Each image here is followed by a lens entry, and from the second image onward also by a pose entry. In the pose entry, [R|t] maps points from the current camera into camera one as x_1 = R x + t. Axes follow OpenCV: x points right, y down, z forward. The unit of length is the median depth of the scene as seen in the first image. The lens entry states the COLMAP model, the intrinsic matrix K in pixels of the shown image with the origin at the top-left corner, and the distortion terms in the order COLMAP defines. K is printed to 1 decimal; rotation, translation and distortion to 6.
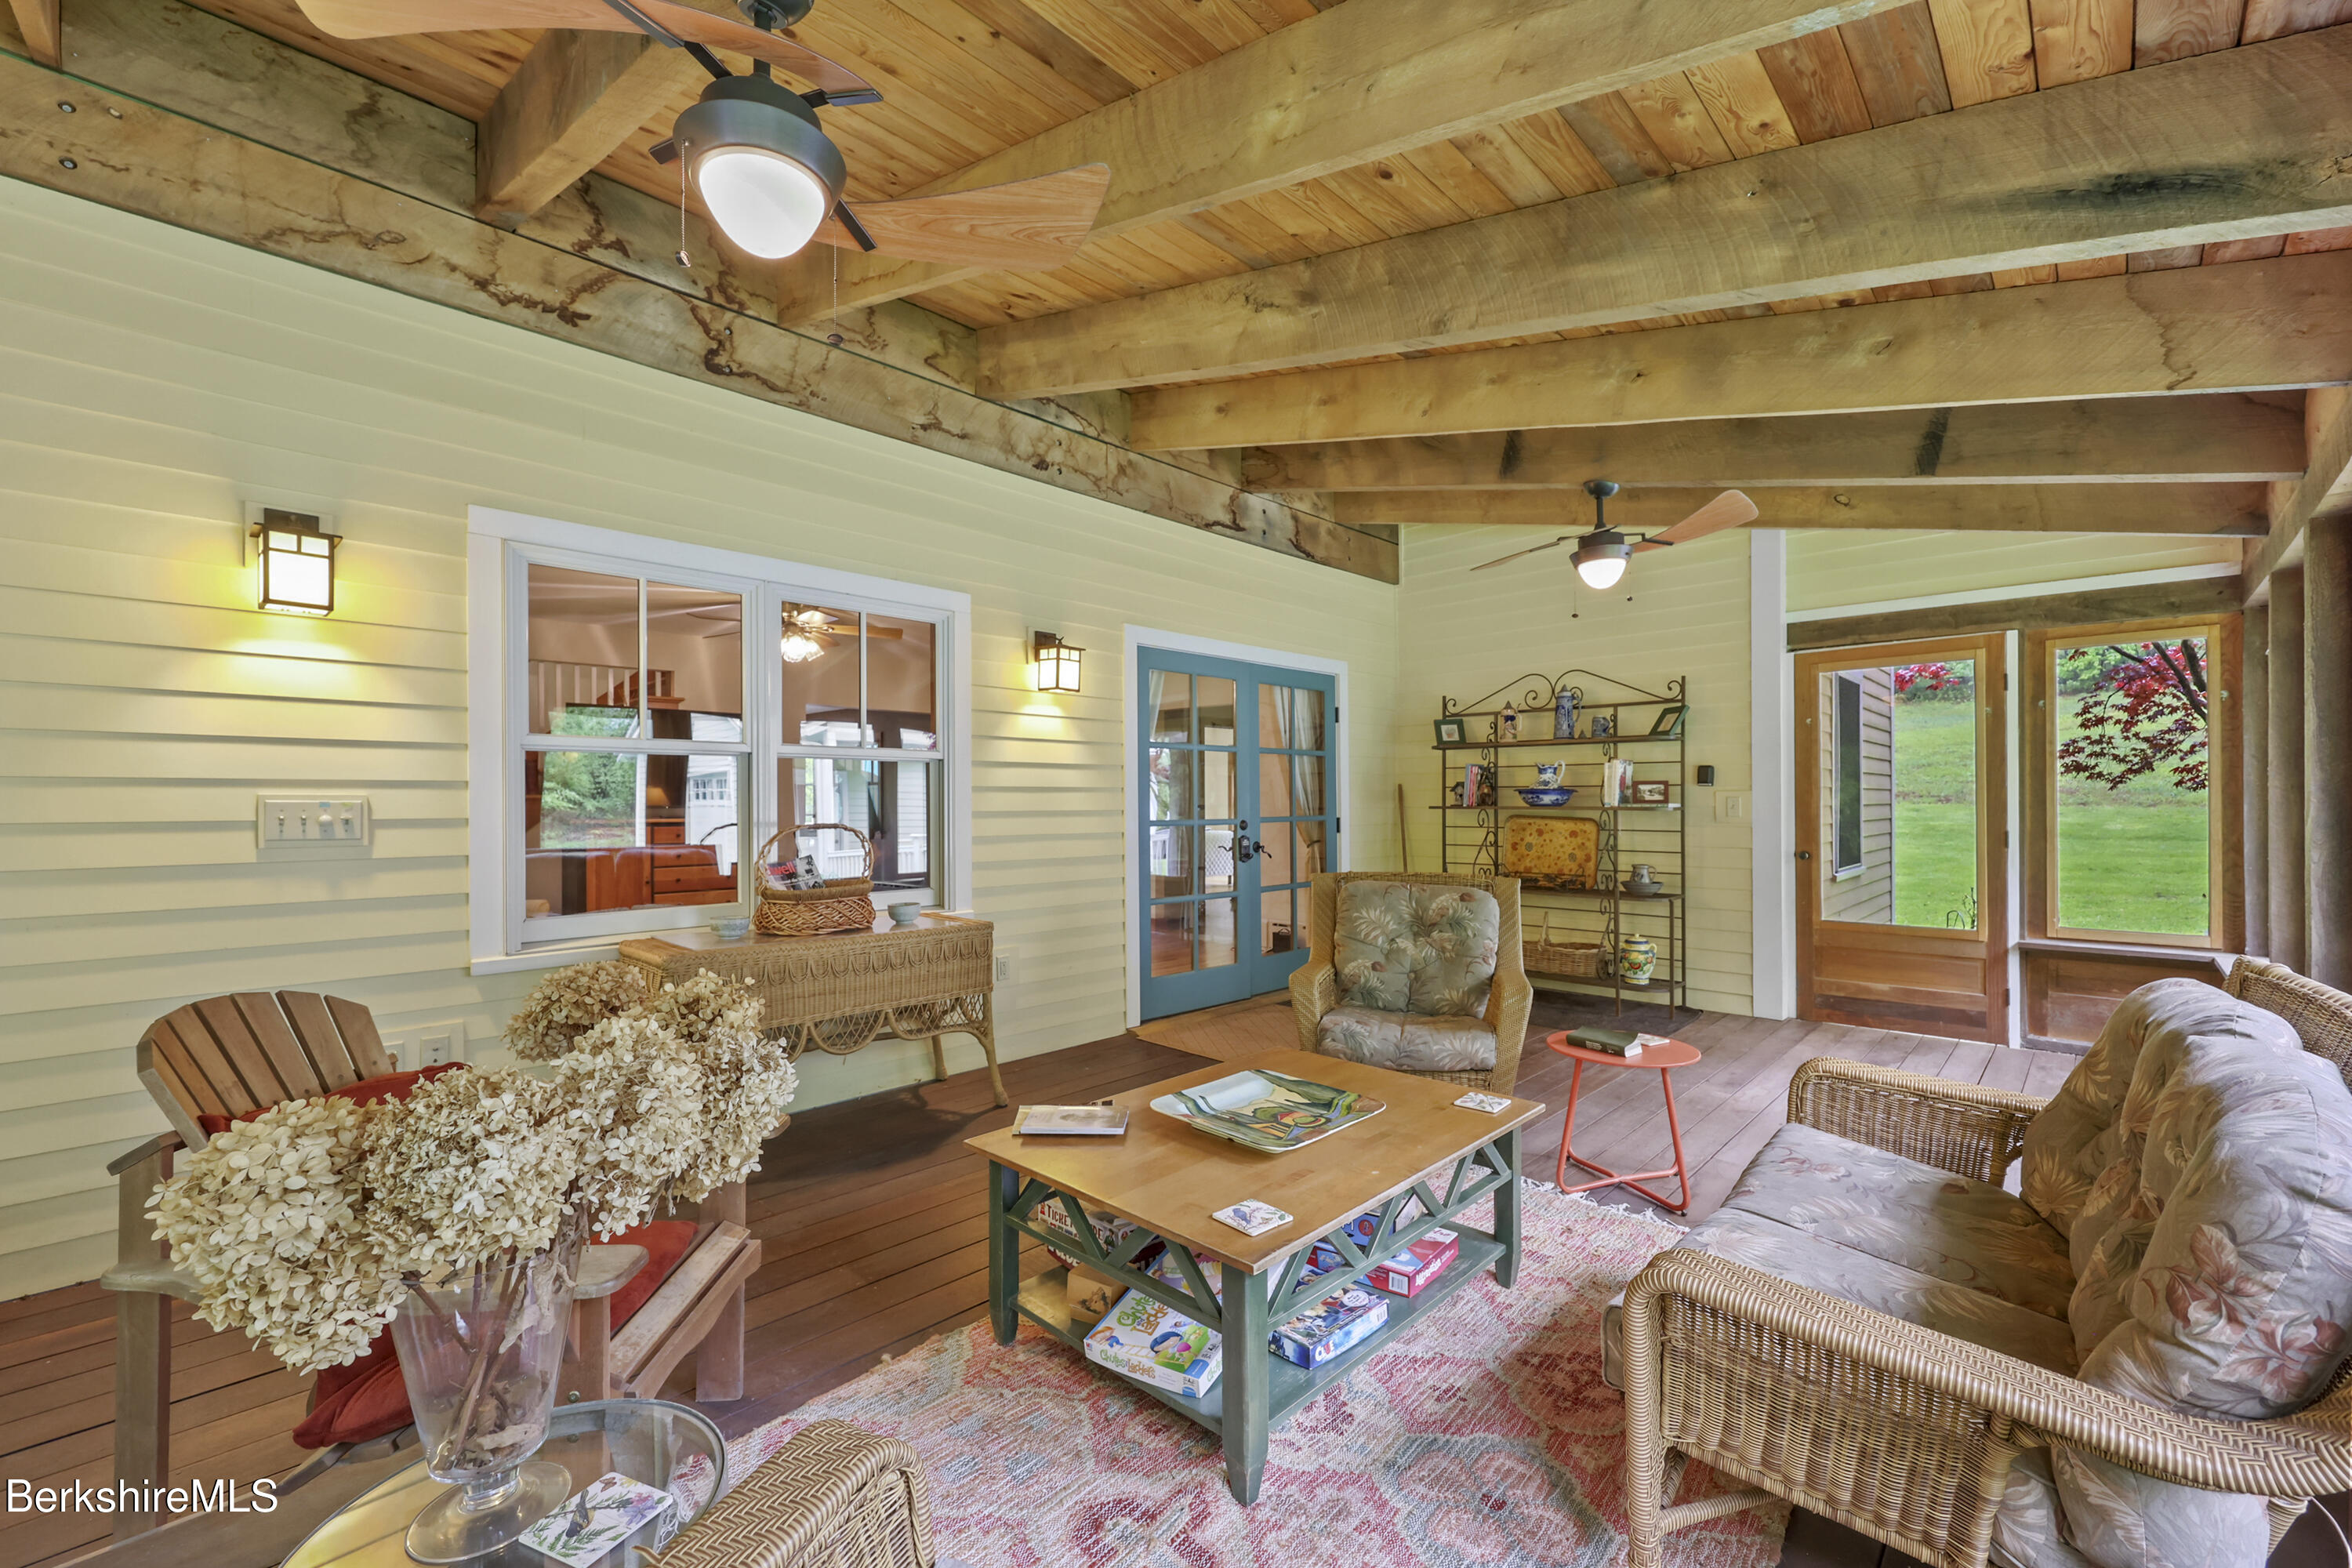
lens RADIAL K [[952.9, 0, 1182.3], [0, 952.9, 794.1], [0, 0, 1]] dist [0.000918, 0.000458]
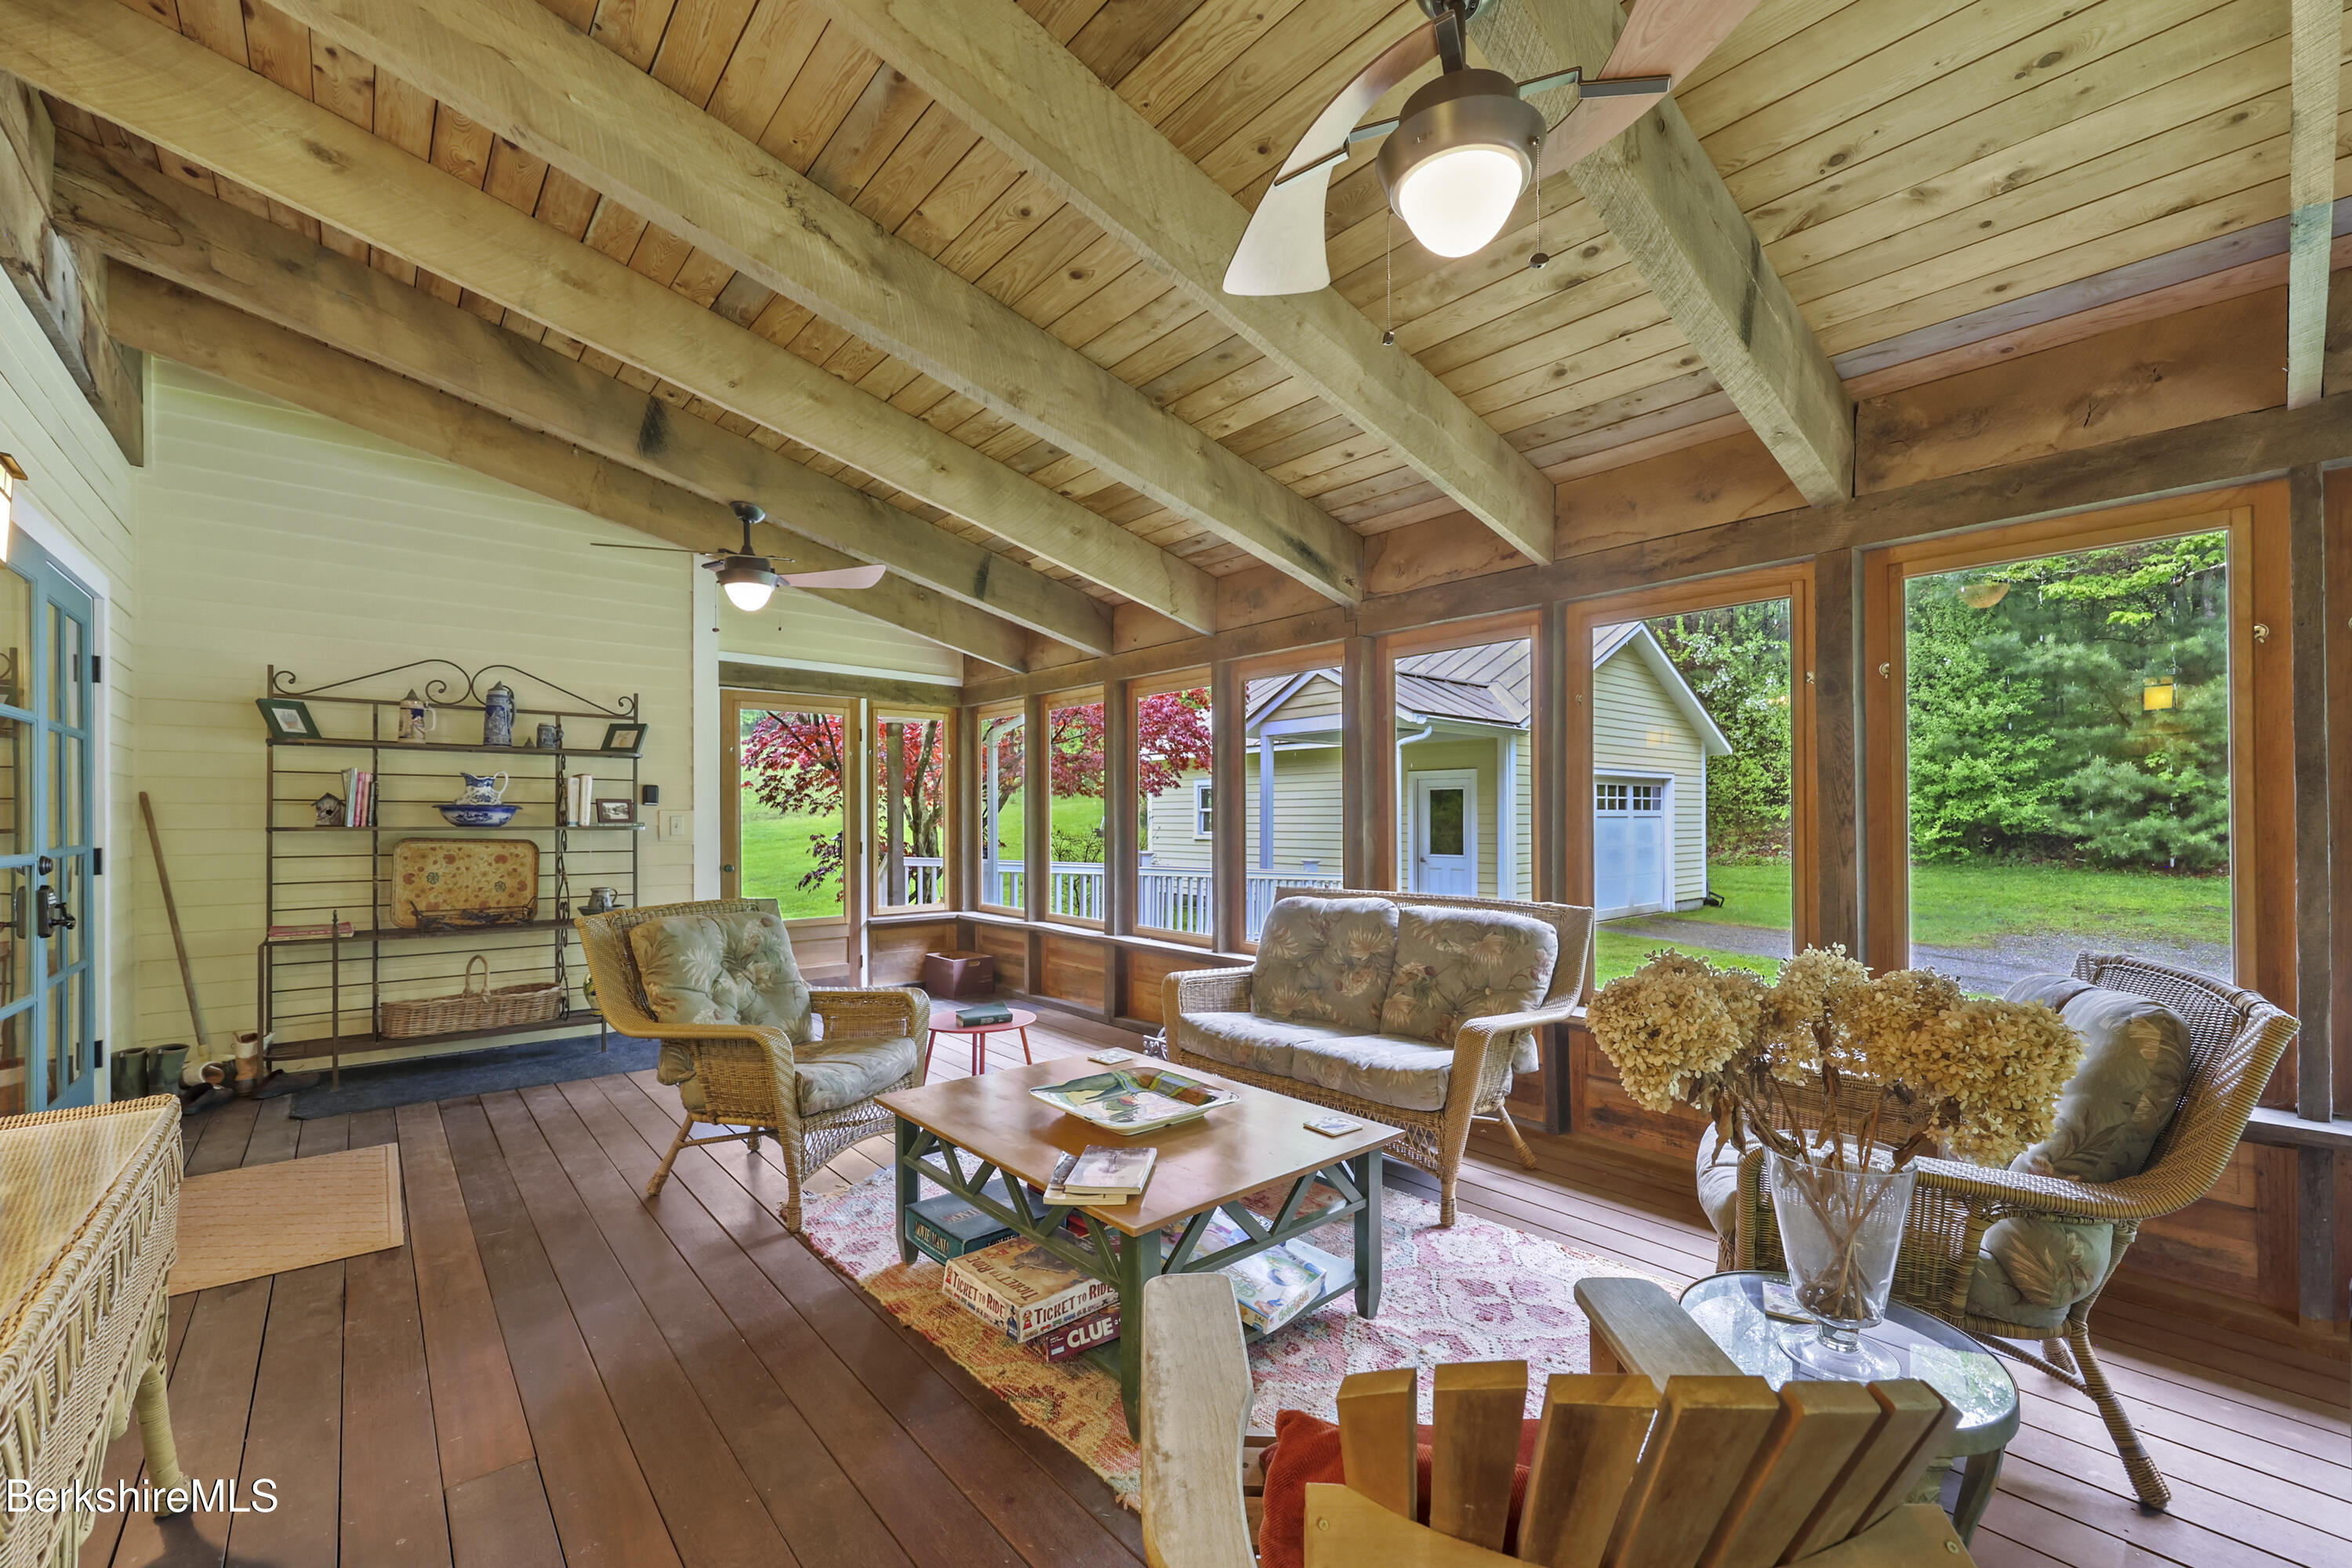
lens RADIAL K [[952.9, 0, 1192.2], [0, 952.9, 809.3], [0, 0, 1]] dist [0.000918, 0.000458]
pose [[0.080901, 0.011913, 0.996651, -0.453555], [-0.006526, 0.999913, -0.011423, 0.004048], [-0.996701, -0.005580, 0.080972, 0.379533]]
